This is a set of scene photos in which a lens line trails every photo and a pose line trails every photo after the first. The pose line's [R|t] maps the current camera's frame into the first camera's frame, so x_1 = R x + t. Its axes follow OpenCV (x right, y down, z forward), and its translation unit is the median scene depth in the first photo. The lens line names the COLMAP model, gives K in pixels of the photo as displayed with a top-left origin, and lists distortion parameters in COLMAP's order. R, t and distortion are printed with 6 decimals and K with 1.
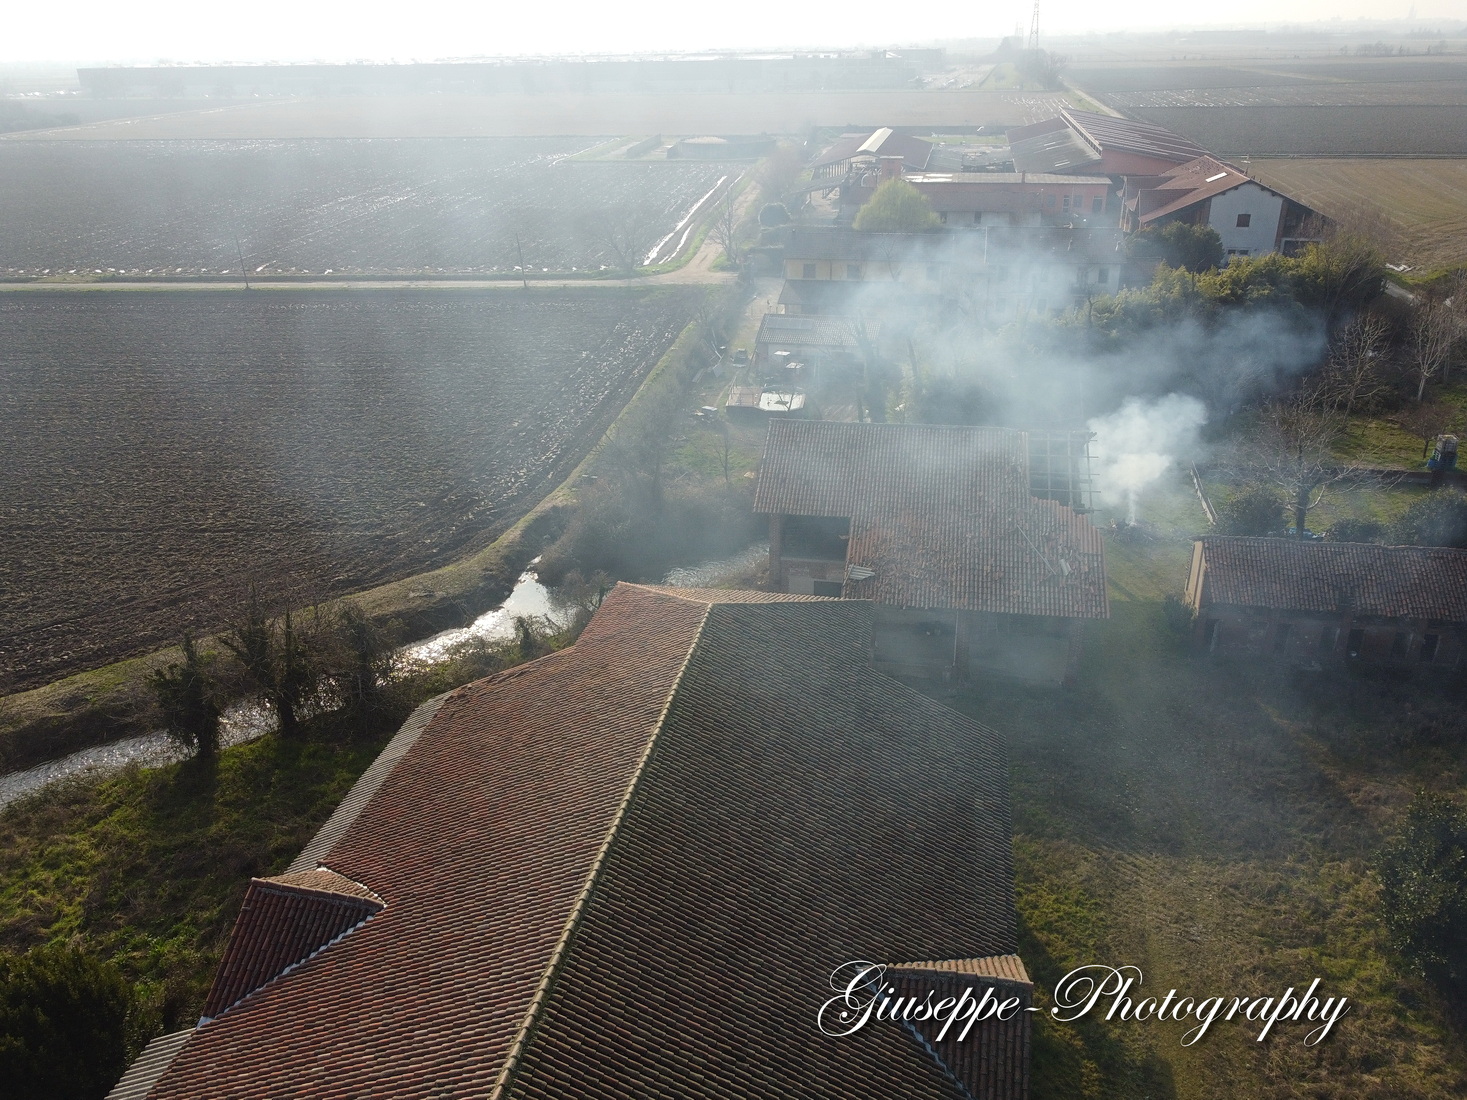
lens RADIAL K [[1090.3, 0, 741.4], [0, 1090.3, 544.6], [0, 0, 1]] dist [0.000167, -0.014330]
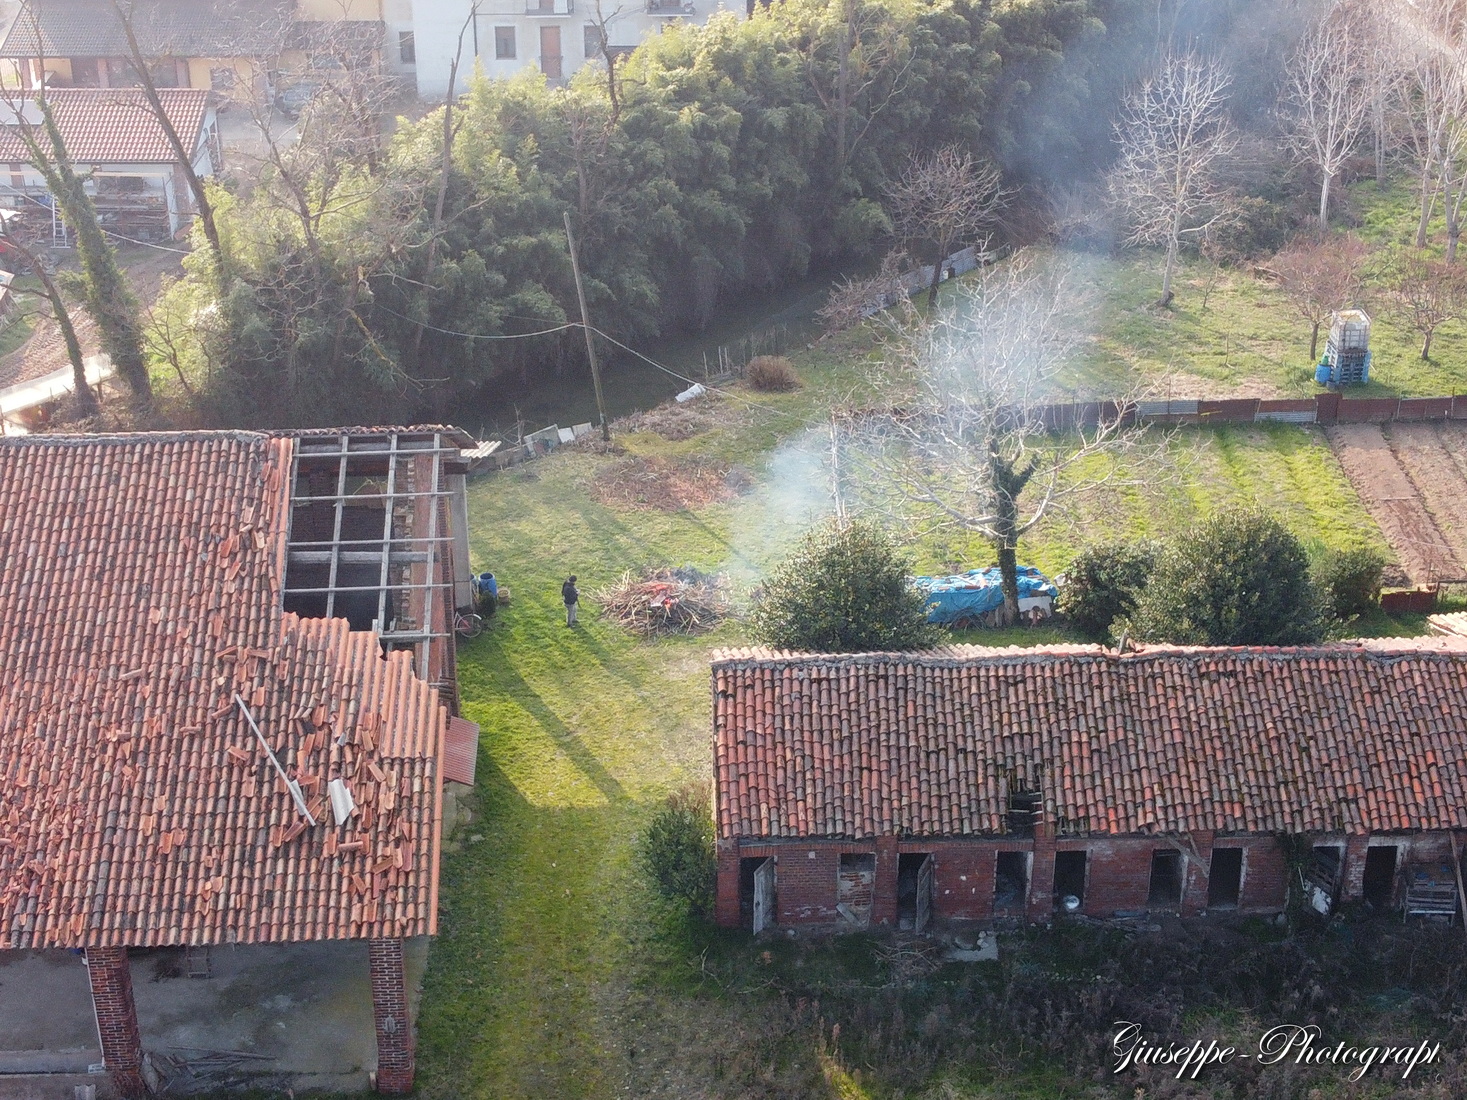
lens RADIAL K [[2197.0, 0, 720.8], [0, 2197.0, 491.9], [0, 0, 1]] dist [0.047593, -0.257401]
pose [[0.975416, -0.083645, 0.203880, 0.099750], [0.081541, 0.996494, 0.018713, -0.034423], [-0.204730, -0.001629, 0.978817, 0.066106]]
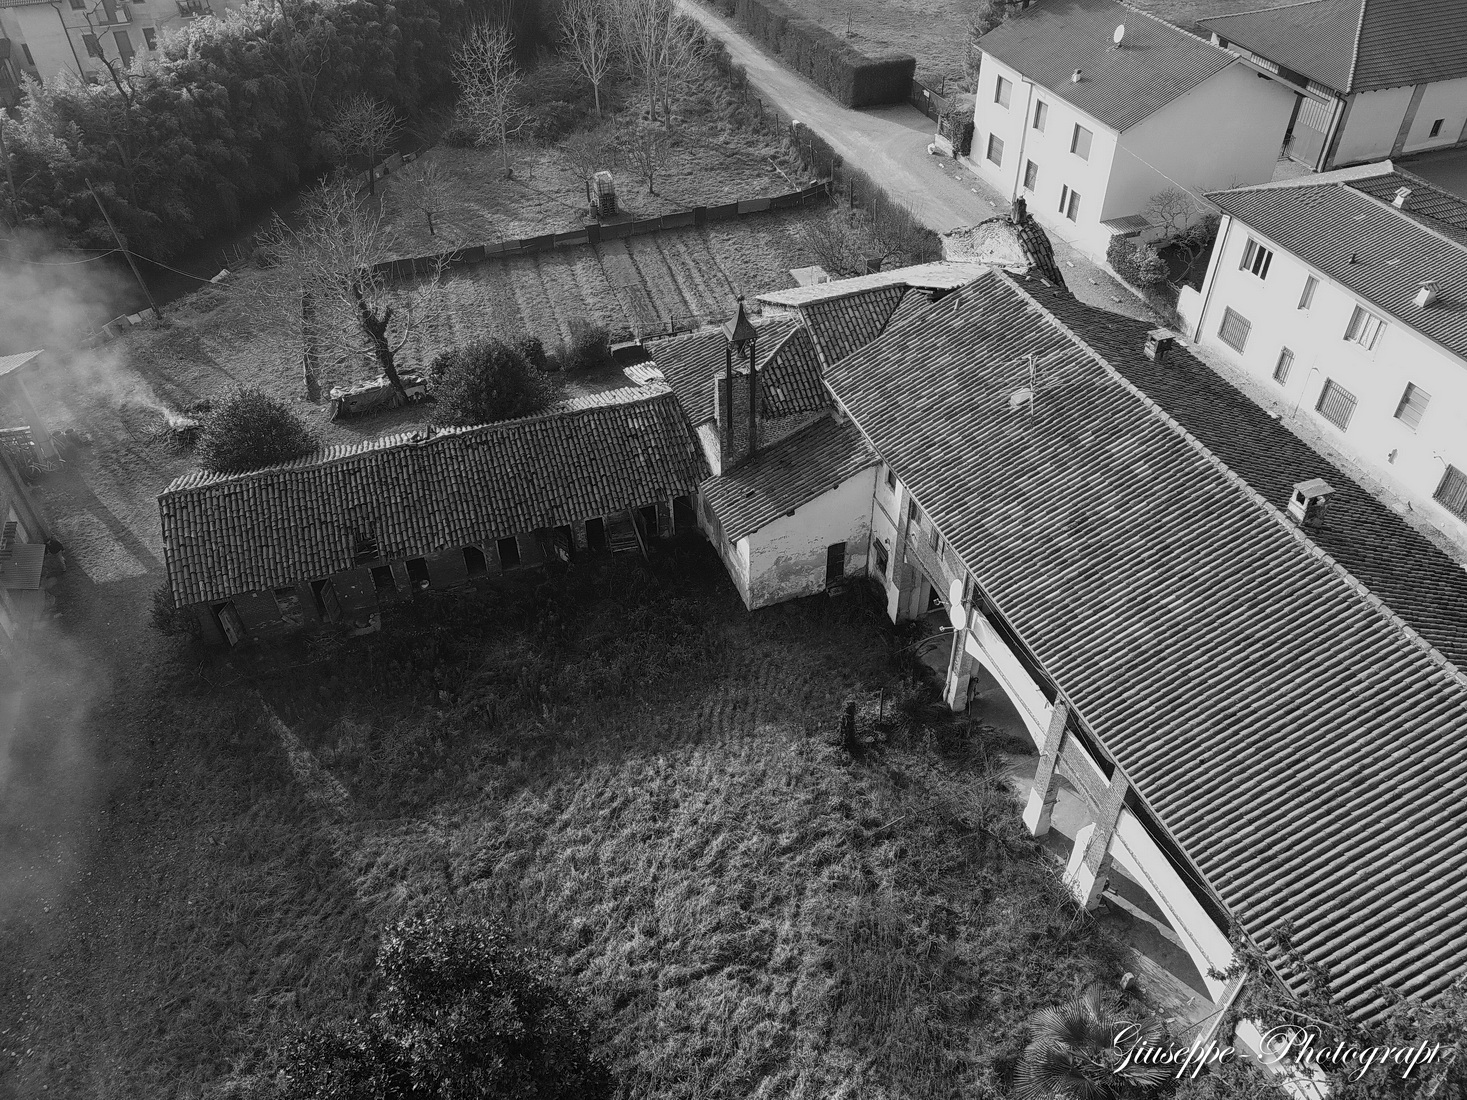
lens RADIAL K [[1104.0, 0, 731.0], [0, 1104.0, 523.4], [0, 0, 1]] dist [-0.000703, -0.000085]
pose [[0.862425, -0.323581, 0.389254, 0.176104], [0.211807, 0.929125, 0.303091, -0.047417], [-0.459741, -0.178947, 0.869837, 0.095816]]
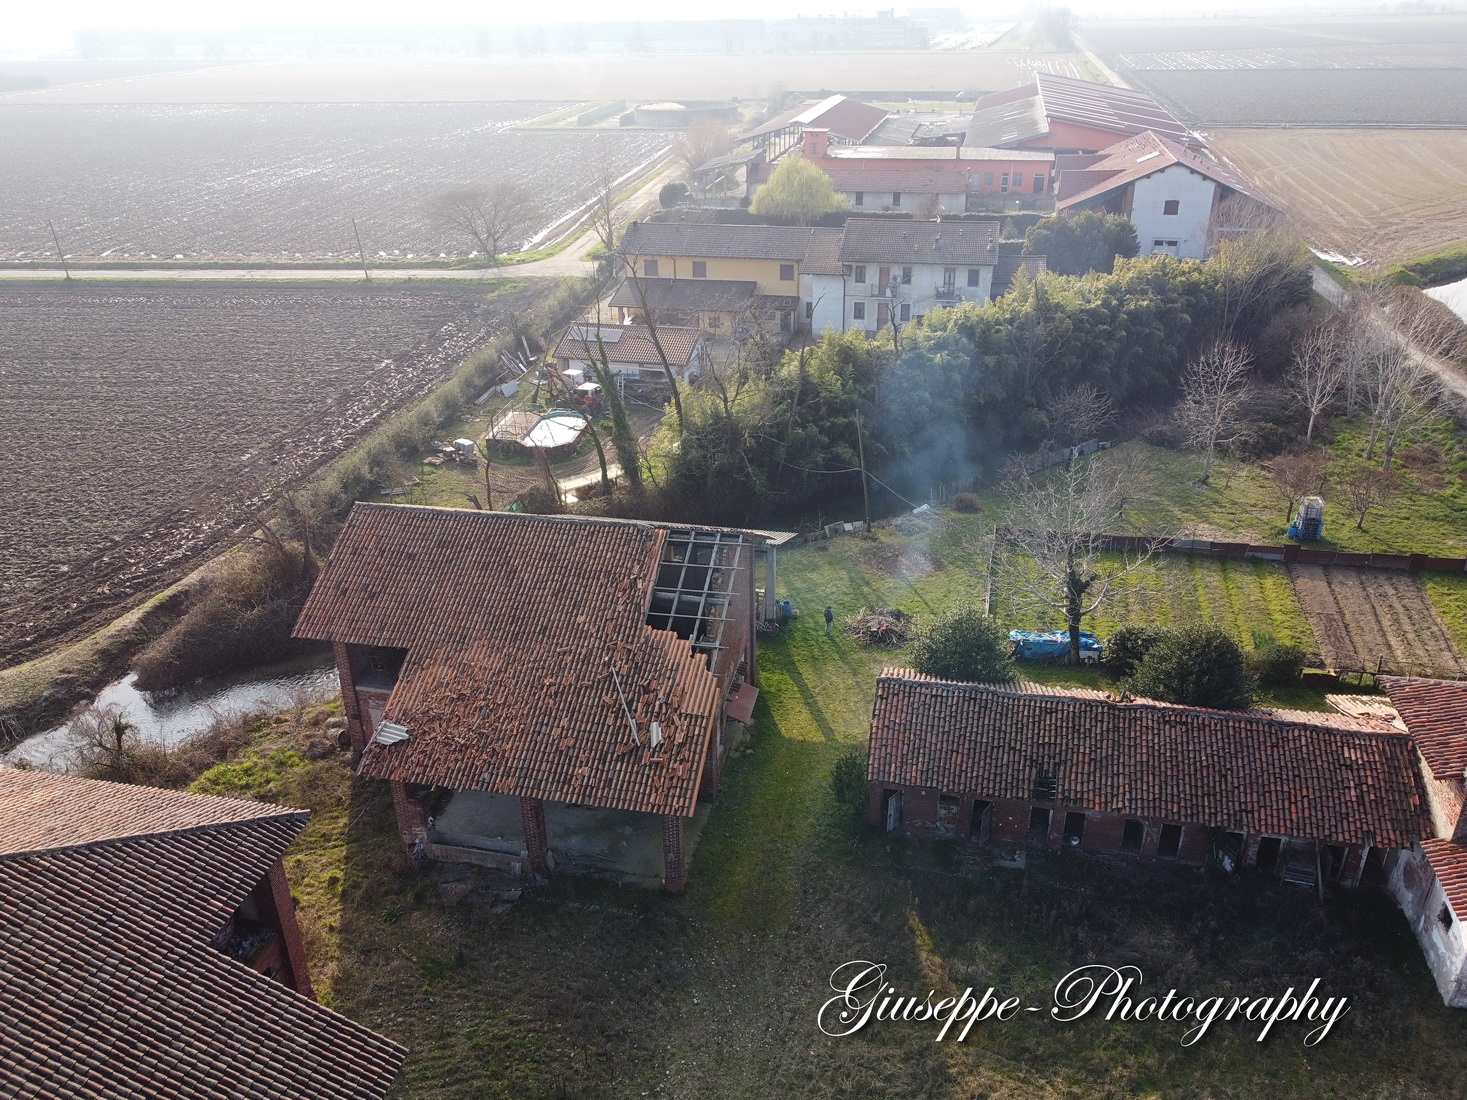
lens RADIAL K [[1105.9, 0, 733.7], [0, 1105.9, 529.5], [0, 0, 1]] dist [-0.010829, -0.000738]
pose [[0.999612, 0.010988, -0.025607, 0.131868], [-0.010592, 0.999823, 0.015549, -0.046639], [0.025773, -0.015272, 0.999551, 0.092557]]
